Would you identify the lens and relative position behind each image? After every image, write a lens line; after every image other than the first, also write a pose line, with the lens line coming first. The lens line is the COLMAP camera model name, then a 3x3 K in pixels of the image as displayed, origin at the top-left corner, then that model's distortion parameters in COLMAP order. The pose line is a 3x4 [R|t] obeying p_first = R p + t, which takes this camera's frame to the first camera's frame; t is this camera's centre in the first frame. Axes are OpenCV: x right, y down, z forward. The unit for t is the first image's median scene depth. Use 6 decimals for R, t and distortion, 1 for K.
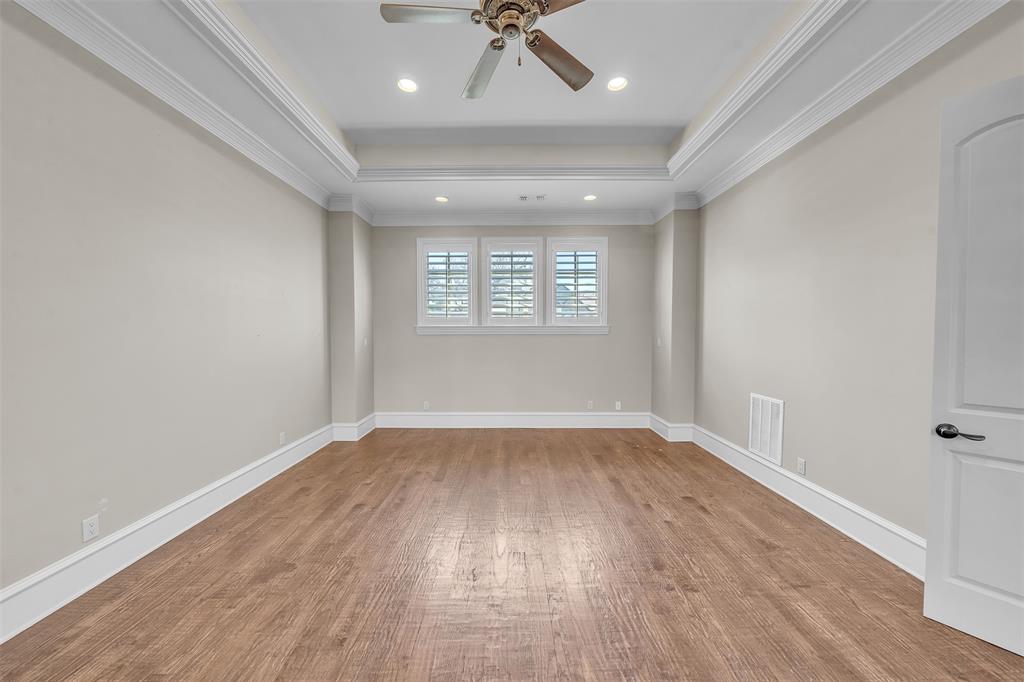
lens RADIAL K [[361.0, 0, 508.5], [0, 361.0, 345.3], [0, 0, 1]] dist [-0.000246, 0.000041]
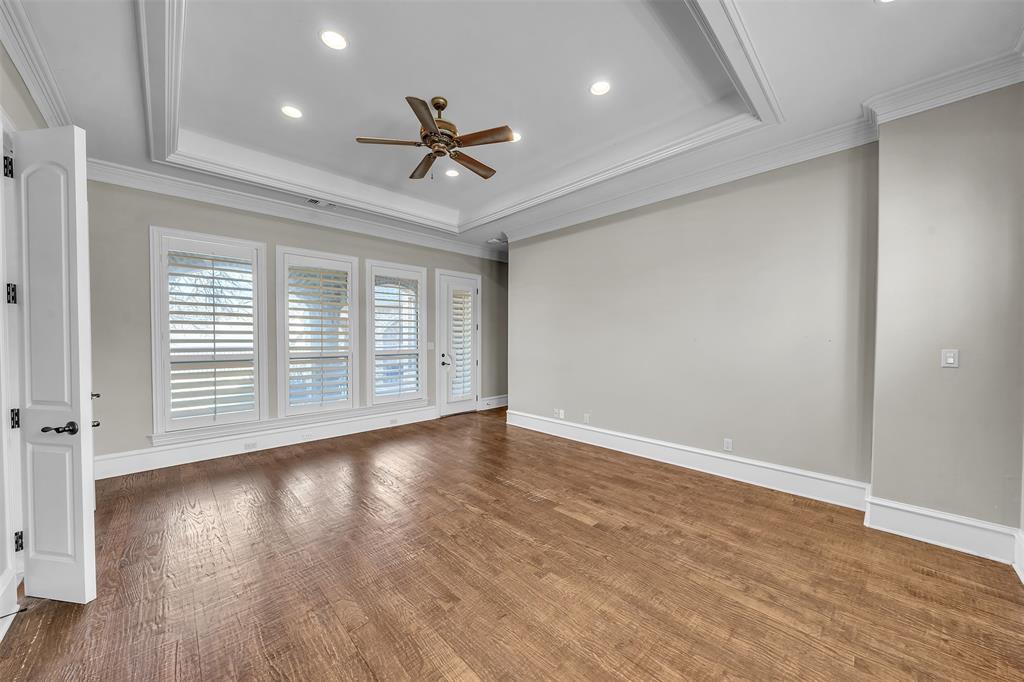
lens RADIAL K [[361.0, 0, 508.5], [0, 361.0, 345.3], [0, 0, 1]] dist [-0.000246, 0.000041]
pose [[-0.720099, 0.013911, -0.693732, 0.633223], [-0.022088, 0.998833, 0.042957, -0.059243], [0.693520, 0.046256, -0.718951, 1.647341]]
